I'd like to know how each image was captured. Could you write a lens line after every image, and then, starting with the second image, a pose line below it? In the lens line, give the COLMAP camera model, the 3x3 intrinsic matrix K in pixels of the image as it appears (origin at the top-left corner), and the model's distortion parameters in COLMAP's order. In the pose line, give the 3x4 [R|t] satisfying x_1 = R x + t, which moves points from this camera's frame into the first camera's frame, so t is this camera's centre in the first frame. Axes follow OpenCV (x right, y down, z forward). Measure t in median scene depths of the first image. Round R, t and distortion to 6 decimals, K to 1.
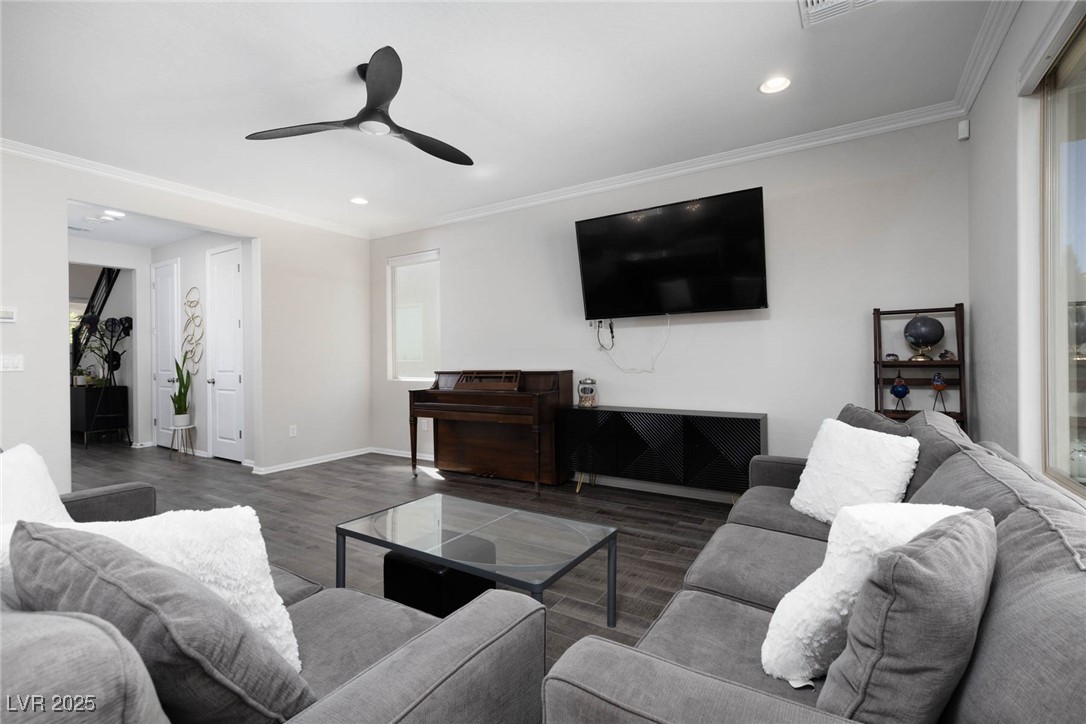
lens RADIAL K [[479.8, 0, 545.9], [0, 479.8, 357.6], [0, 0, 1]] dist [0.002667, 0.000033]
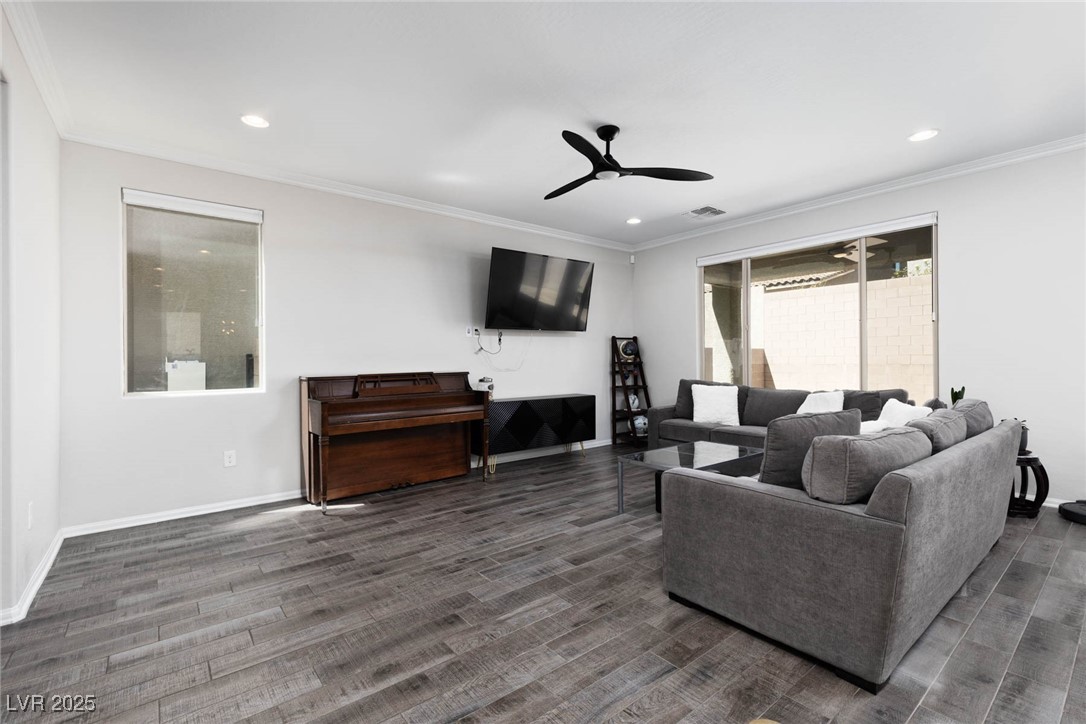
lens RADIAL K [[488.2, 0, 543.0], [0, 488.2, 362.0], [0, 0, 1]] dist [0.011407, -0.000489]
pose [[0.319914, 0.004015, 0.947438, -1.055002], [0.005035, 0.999970, -0.005938, 0.013656], [-0.947433, 0.006670, 0.319884, 0.490268]]
